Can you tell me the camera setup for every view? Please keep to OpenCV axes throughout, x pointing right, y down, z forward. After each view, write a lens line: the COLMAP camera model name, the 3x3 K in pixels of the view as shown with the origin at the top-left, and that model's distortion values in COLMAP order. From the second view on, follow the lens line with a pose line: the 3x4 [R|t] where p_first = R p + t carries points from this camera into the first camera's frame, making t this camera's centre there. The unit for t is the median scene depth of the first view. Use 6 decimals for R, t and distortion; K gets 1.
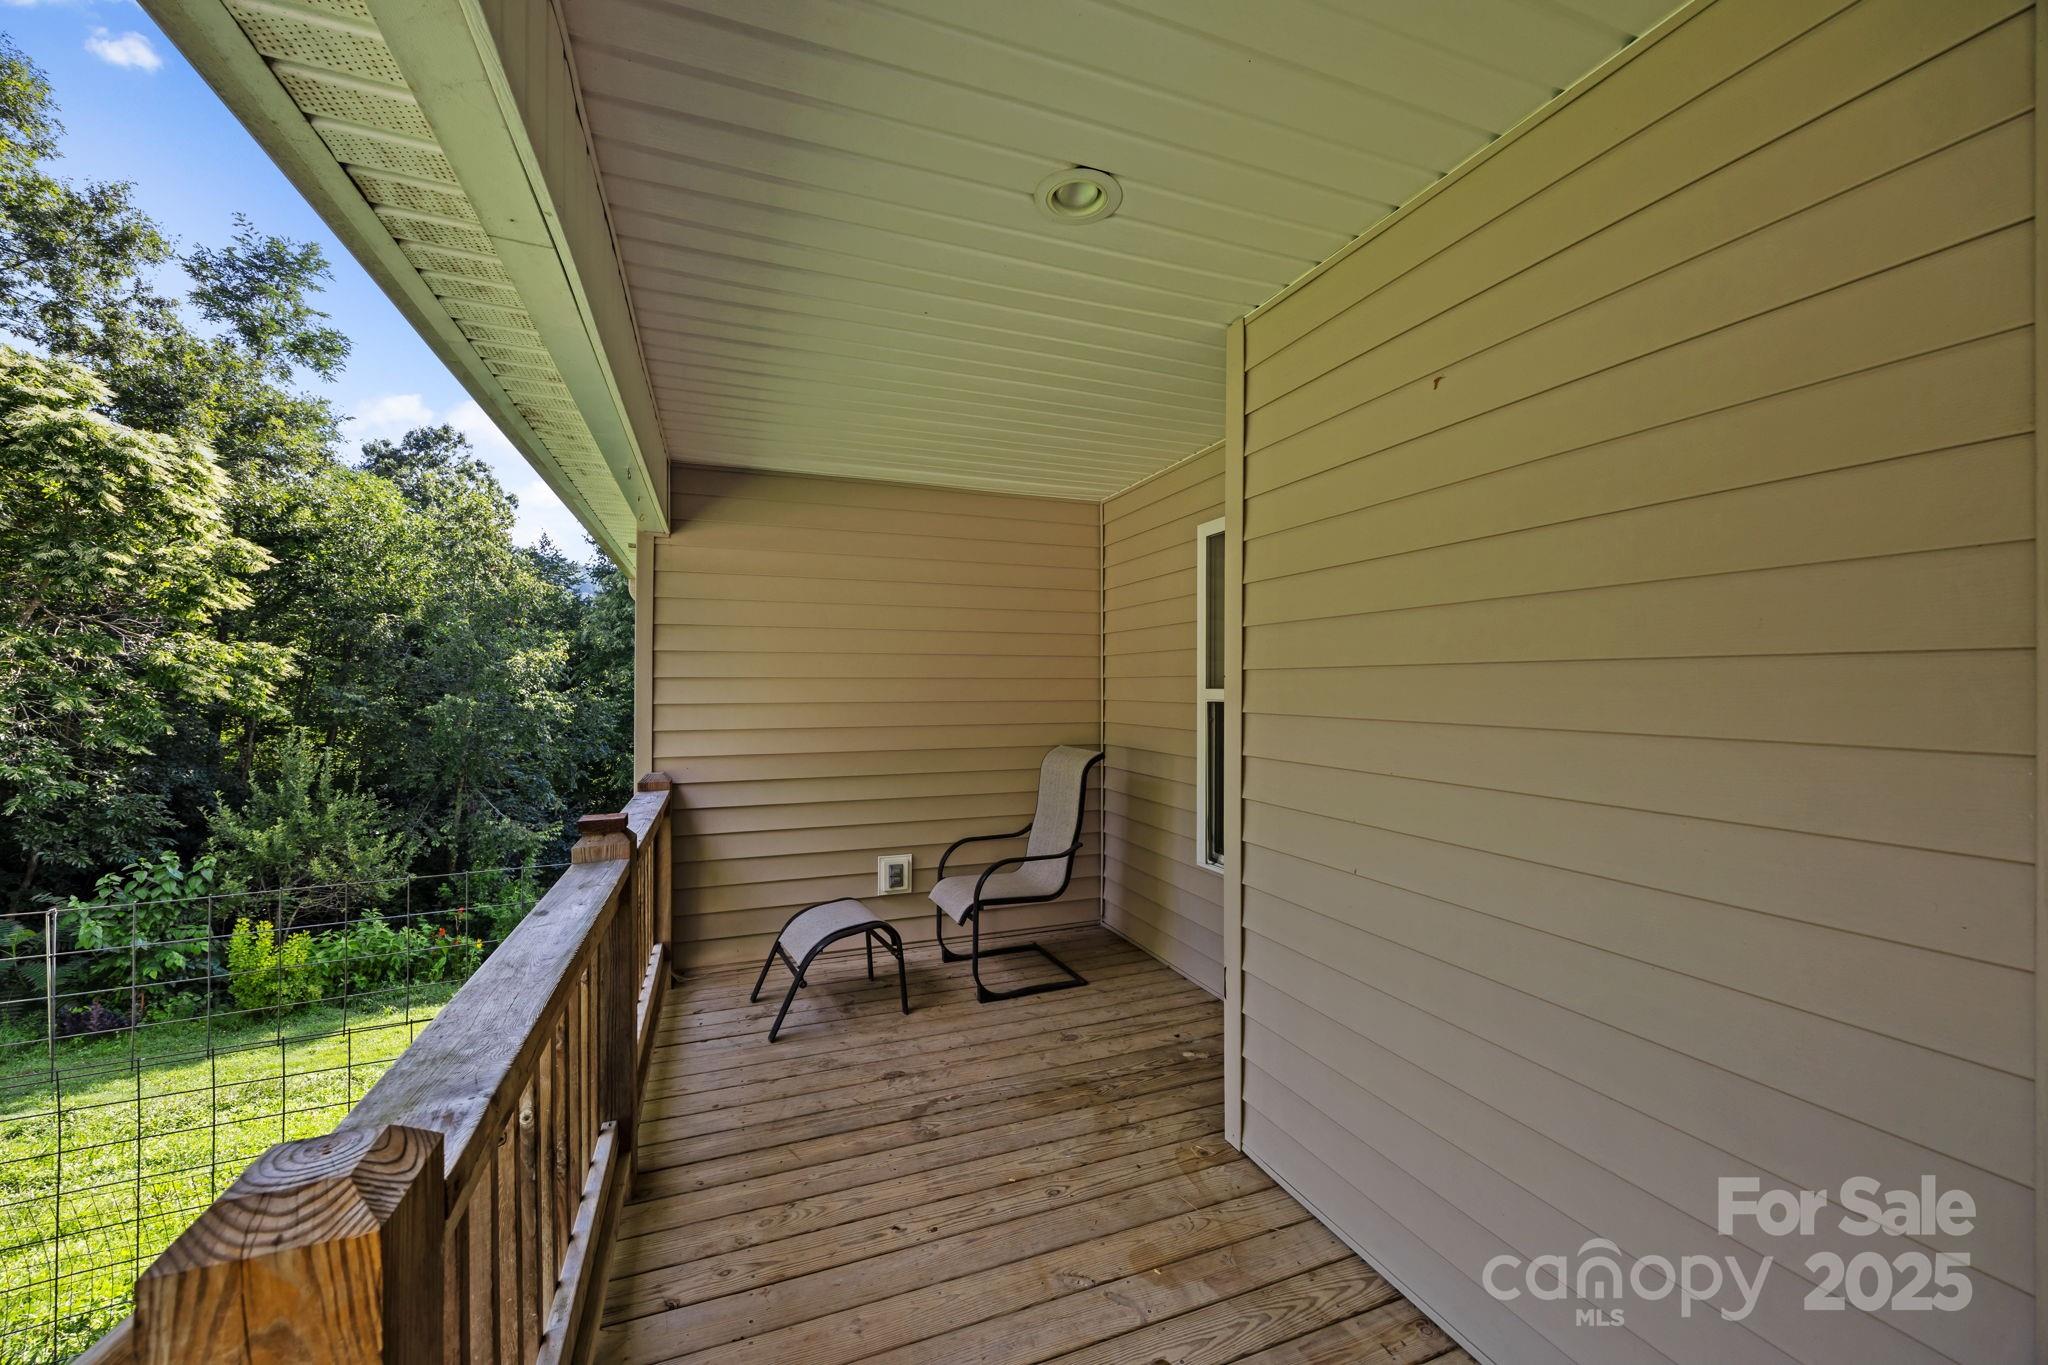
lens RADIAL K [[802.7, 0, 1036.8], [0, 802.7, 689.1], [0, 0, 1]] dist [-0.000690, 0.000009]
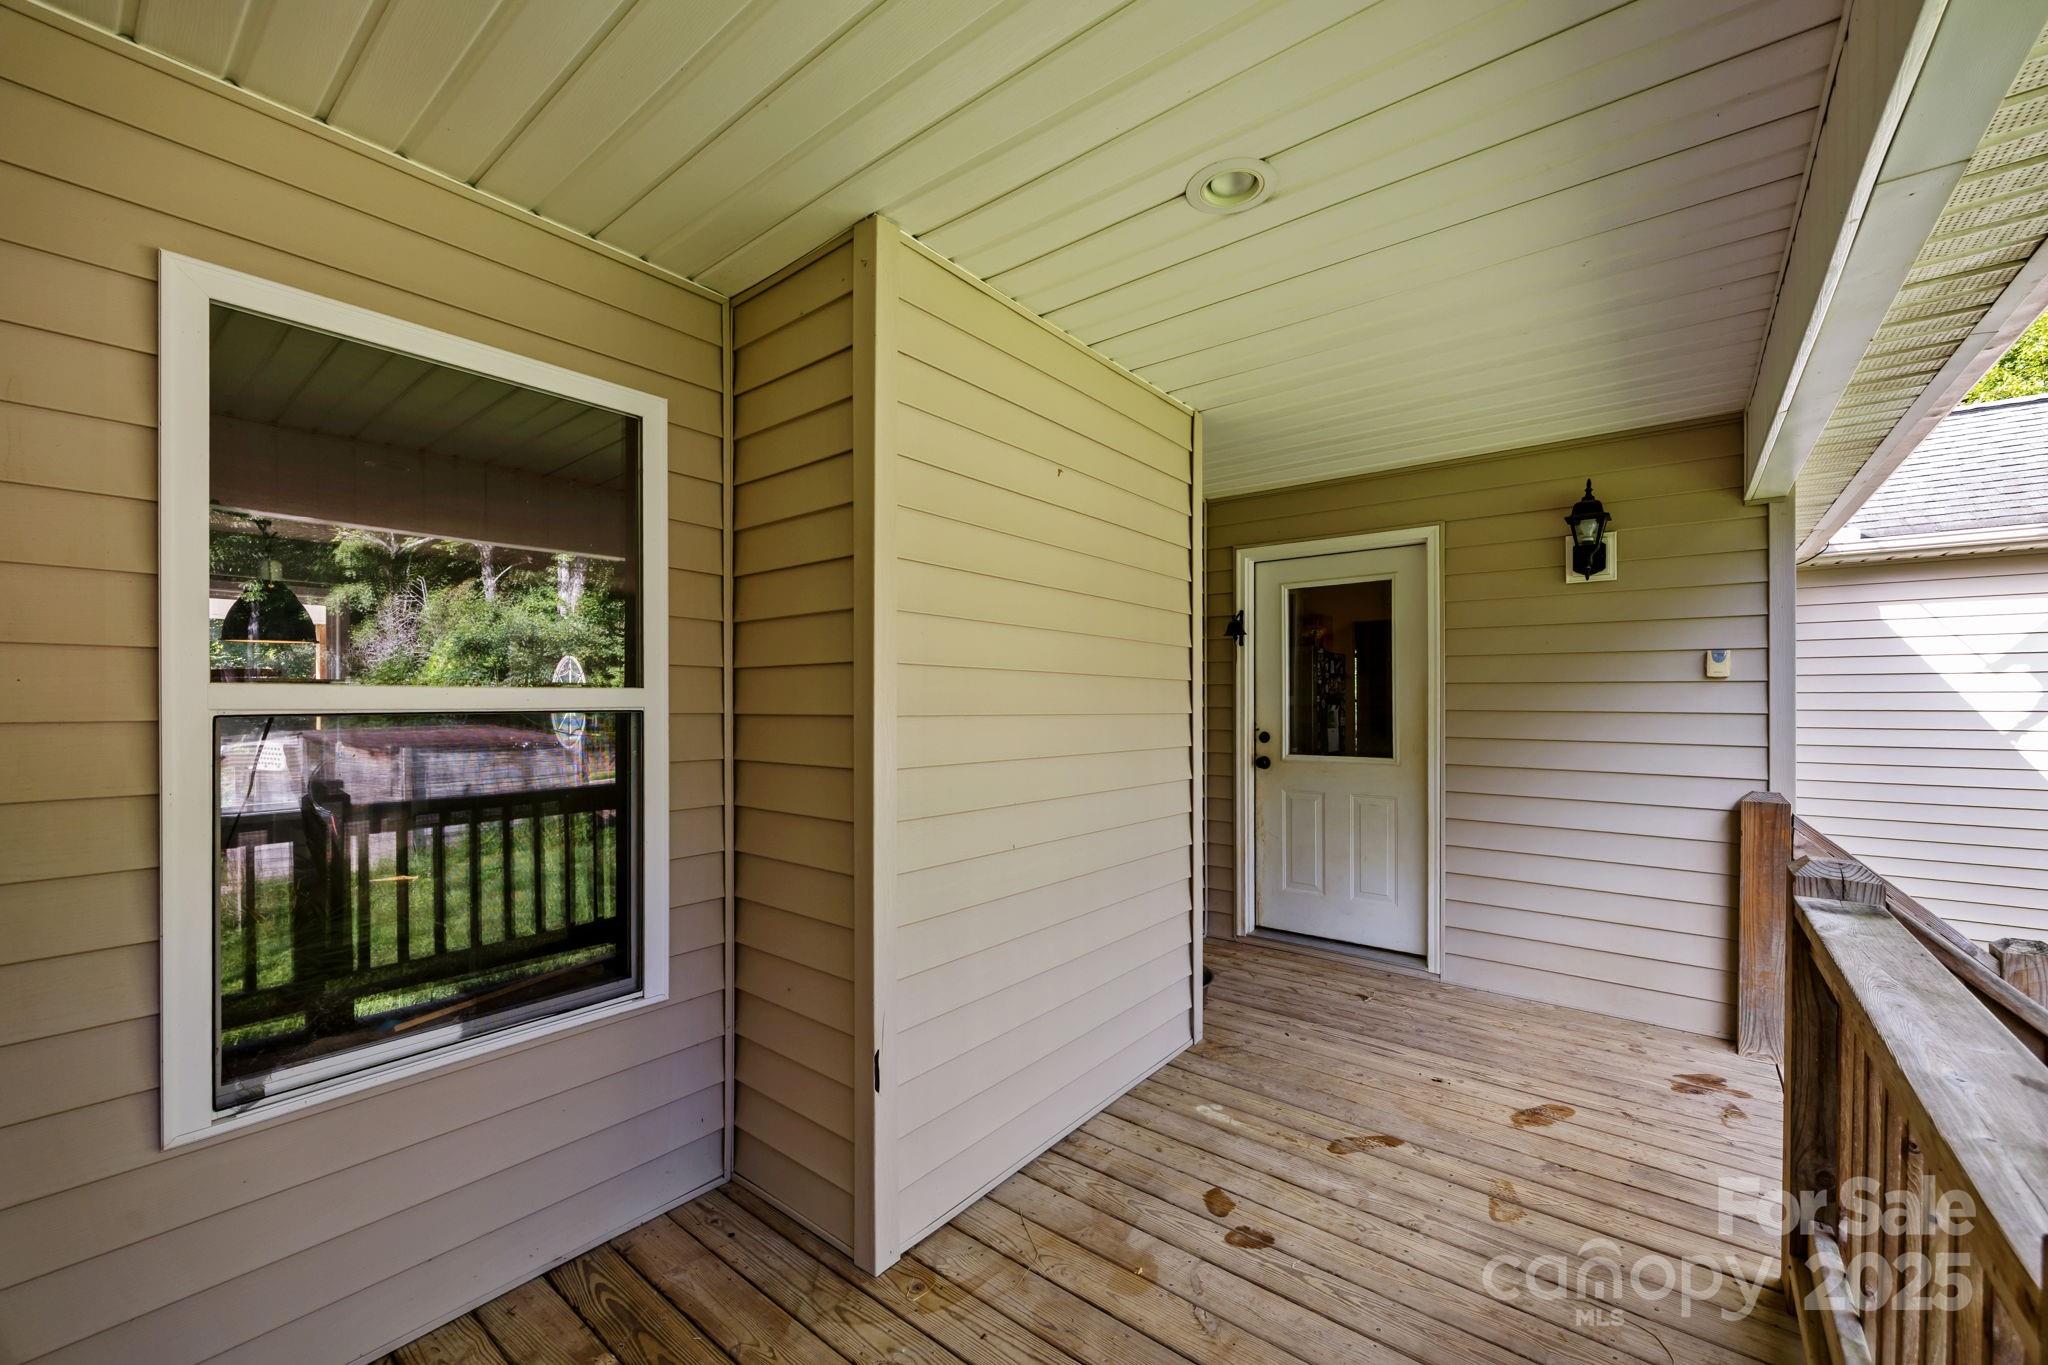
lens RADIAL K [[802.7, 0, 1036.4], [0, 802.7, 696.3], [0, 0, 1]] dist [-0.000690, 0.000009]
pose [[-0.504035, 0.002213, 0.863680, -0.678238], [0.000780, 0.999997, -0.002108, 0.013987], [-0.863683, -0.000389, -0.504036, 1.690286]]
